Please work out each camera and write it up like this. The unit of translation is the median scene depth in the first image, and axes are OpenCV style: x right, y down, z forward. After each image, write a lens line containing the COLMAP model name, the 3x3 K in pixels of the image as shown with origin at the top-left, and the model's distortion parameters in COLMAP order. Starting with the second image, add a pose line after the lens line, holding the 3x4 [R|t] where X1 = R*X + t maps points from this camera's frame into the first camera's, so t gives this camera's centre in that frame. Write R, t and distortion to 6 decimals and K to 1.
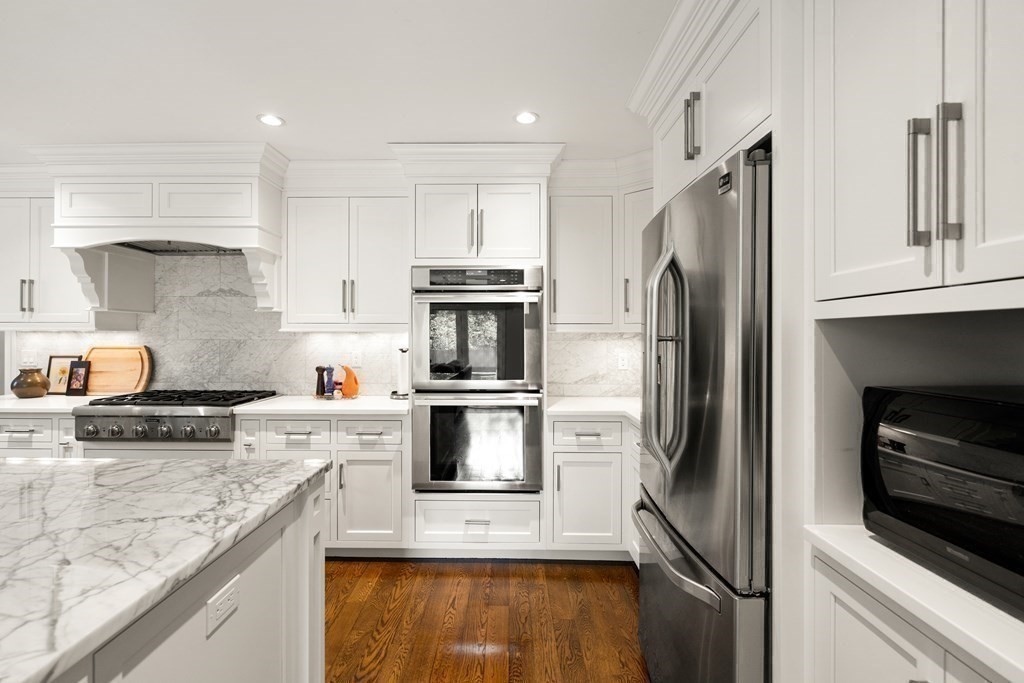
lens RADIAL K [[469.5, 0, 505.2], [0, 469.5, 338.5], [0, 0, 1]] dist [-0.007777, 0.003320]
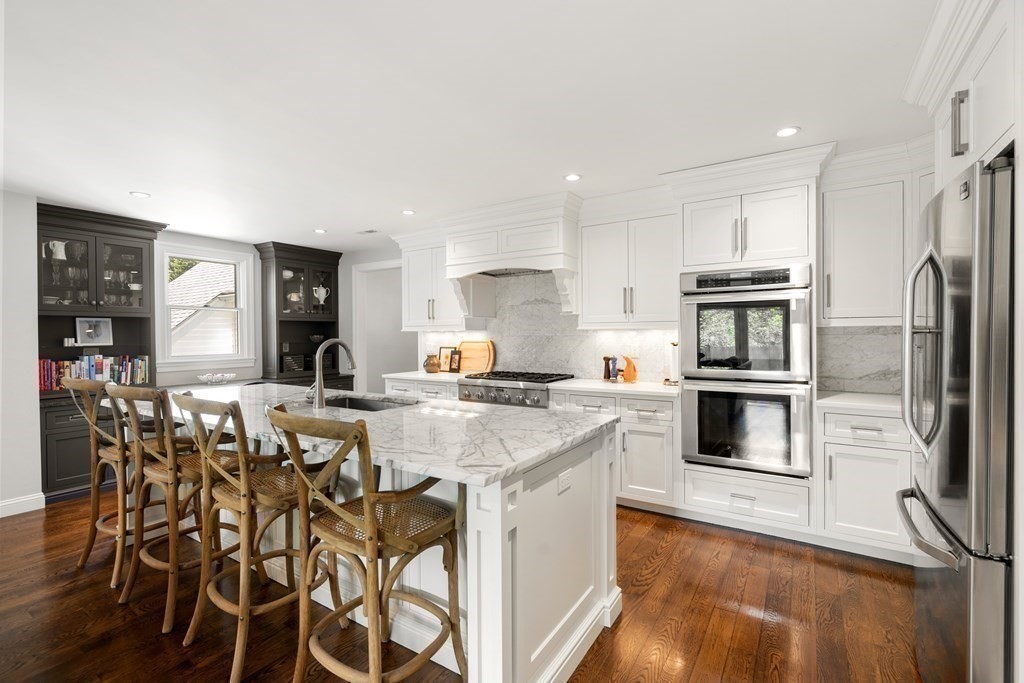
lens RADIAL K [[469.5, 0, 500.9], [0, 469.5, 334.2], [0, 0, 1]] dist [-0.007777, 0.003320]
pose [[0.836571, -0.007589, -0.547806, 0.072745], [0.005620, 0.999970, -0.005271, 0.004802], [0.547829, 0.001331, 0.836589, -0.254293]]
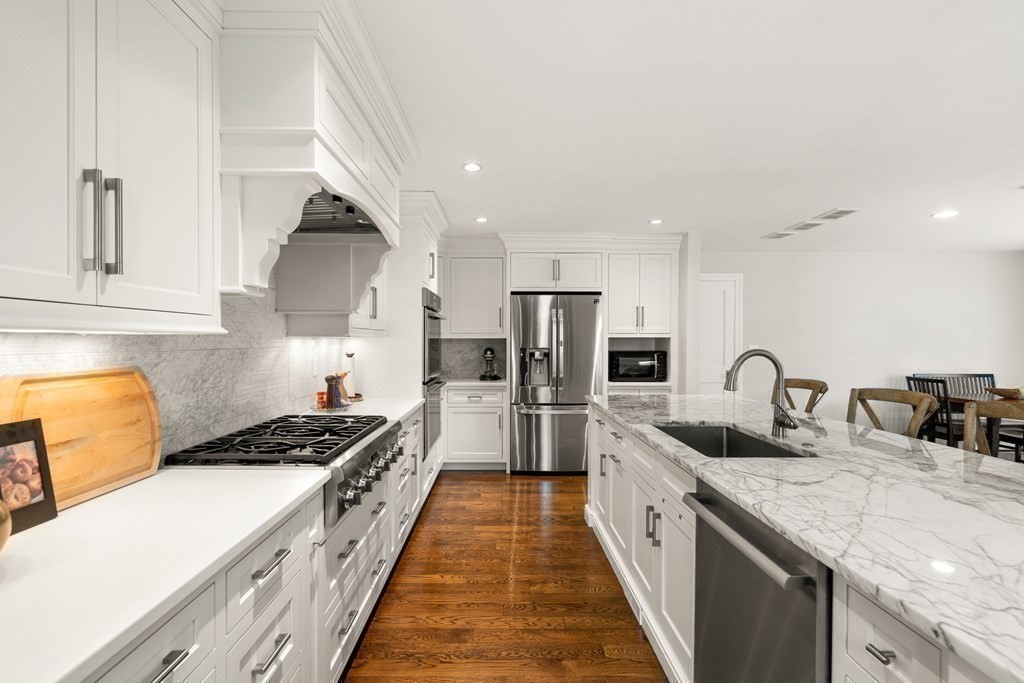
lens RADIAL K [[469.5, 0, 508.3], [0, 469.5, 344.0], [0, 0, 1]] dist [-0.007777, 0.003320]
pose [[-0.026694, -0.009514, 0.999598, -1.505343], [0.008724, 0.999914, 0.009750, -0.008288], [-0.999606, 0.008981, -0.026609, 0.800466]]
